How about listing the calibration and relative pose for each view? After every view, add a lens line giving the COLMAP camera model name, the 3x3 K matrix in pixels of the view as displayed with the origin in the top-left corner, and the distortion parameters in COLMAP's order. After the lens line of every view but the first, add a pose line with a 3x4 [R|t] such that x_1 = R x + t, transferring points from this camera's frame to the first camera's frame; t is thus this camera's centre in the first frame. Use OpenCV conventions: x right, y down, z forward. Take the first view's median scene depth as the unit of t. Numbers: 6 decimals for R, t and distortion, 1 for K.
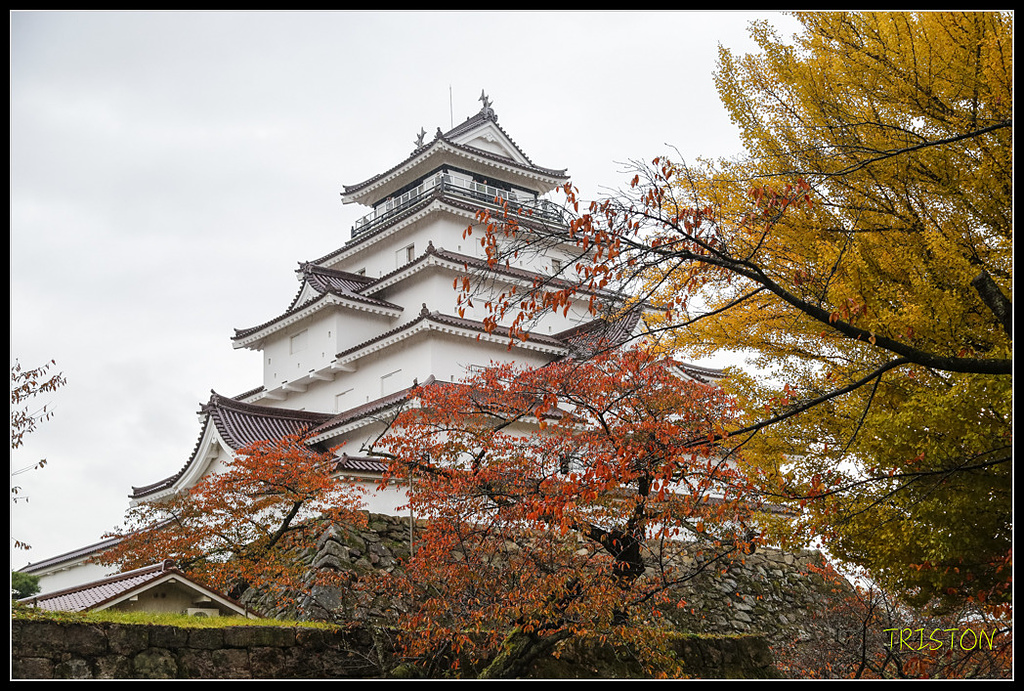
lens RADIAL K [[1231.5, 0, 514.4], [0, 1231.5, 361.5], [0, 0, 1]] dist [0.085234, -0.000350]
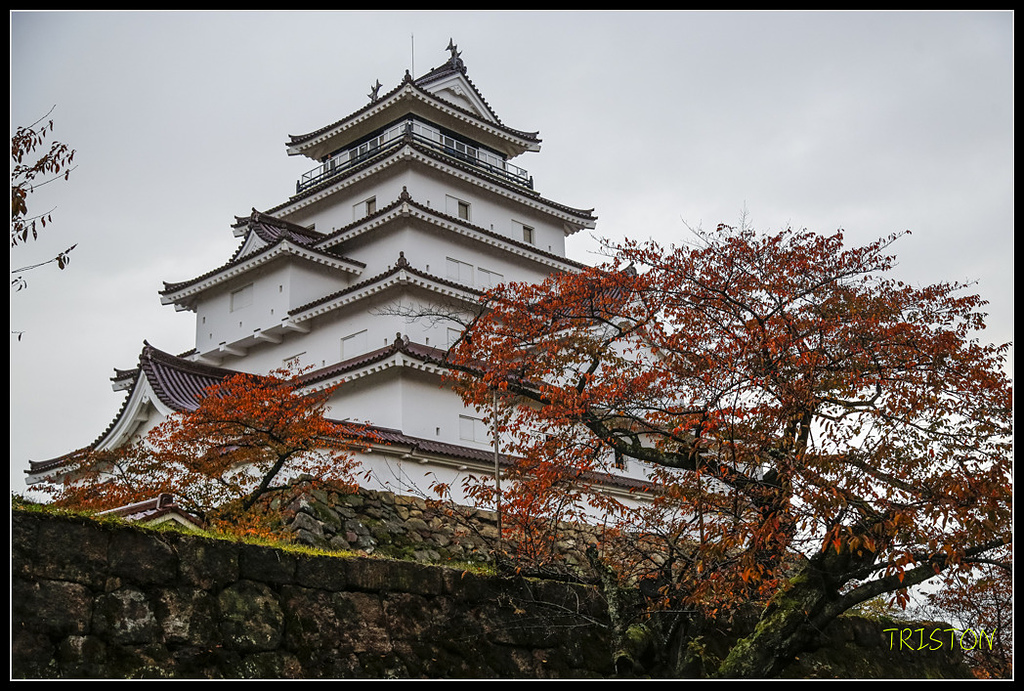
lens RADIAL K [[1231.5, 0, 514.4], [0, 1231.5, 361.5], [0, 0, 1]] dist [0.085234, -0.000350]
pose [[0.994612, 0.045959, 0.092924, -0.064537], [-0.044487, 0.998850, -0.017855, 0.037849], [-0.093638, 0.013625, 0.995513, 0.115685]]
